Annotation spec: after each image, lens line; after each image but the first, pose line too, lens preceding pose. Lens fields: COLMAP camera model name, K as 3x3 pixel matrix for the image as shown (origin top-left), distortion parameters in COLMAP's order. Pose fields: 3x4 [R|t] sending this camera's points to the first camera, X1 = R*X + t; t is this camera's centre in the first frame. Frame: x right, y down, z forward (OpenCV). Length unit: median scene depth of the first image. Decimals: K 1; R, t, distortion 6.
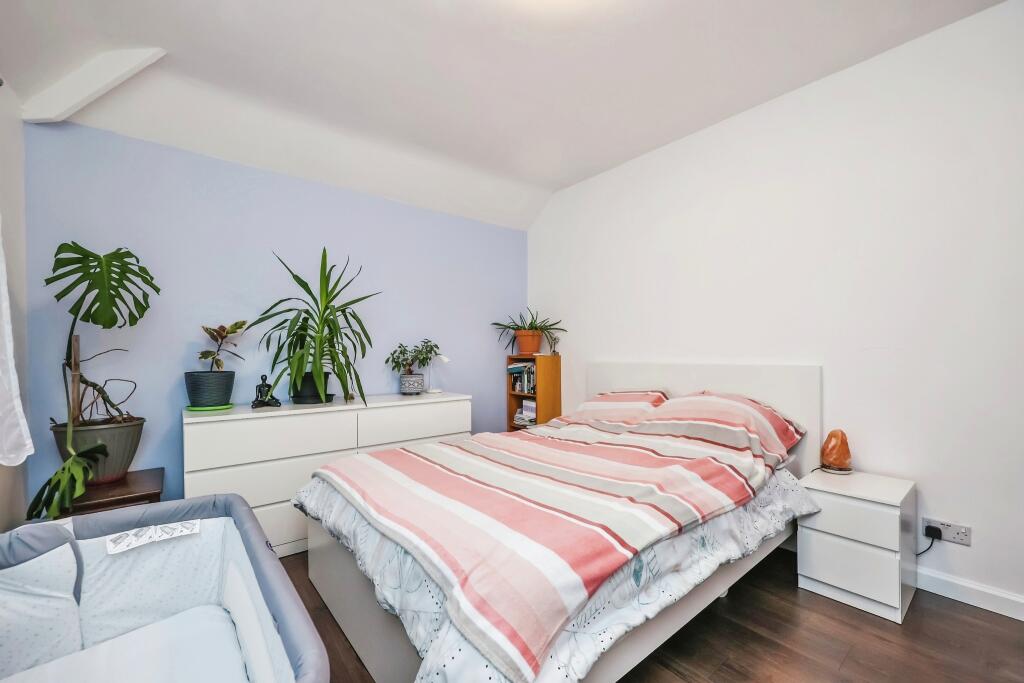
lens RADIAL K [[412.5, 0, 510.4], [0, 412.5, 350.2], [0, 0, 1]] dist [-0.000771, -0.000092]
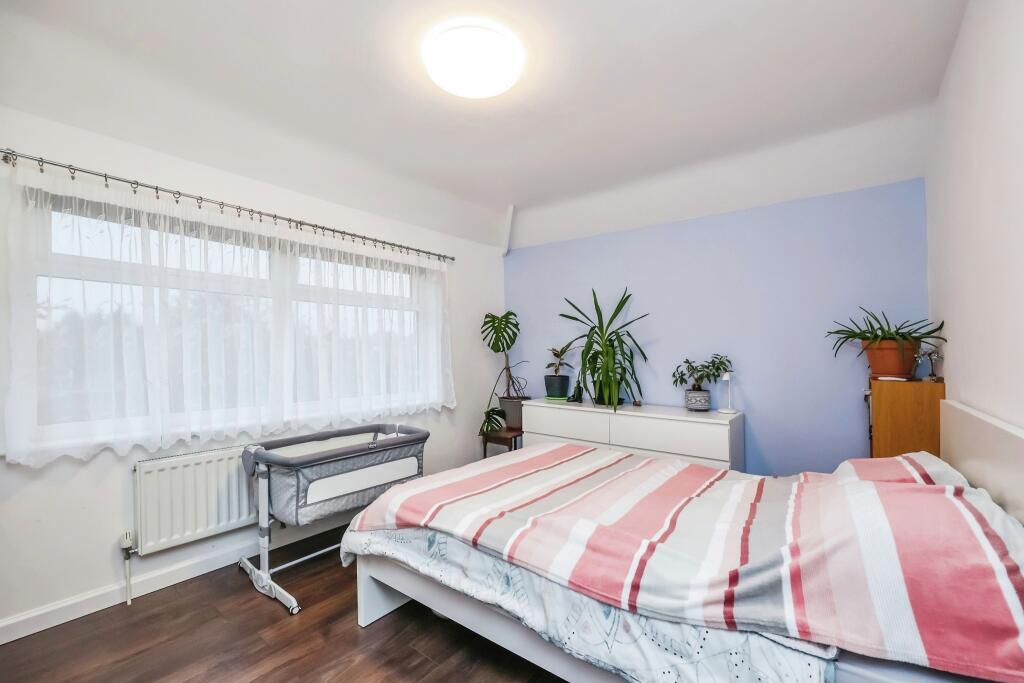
lens RADIAL K [[425.0, 0, 514.3], [0, 425.0, 341.1], [0, 0, 1]] dist [0.000321, -0.000105]
pose [[0.224306, -0.026968, -0.974145, 1.024489], [0.000499, 0.999620, -0.027558, -0.046725], [0.974519, 0.005695, 0.224235, 0.557040]]
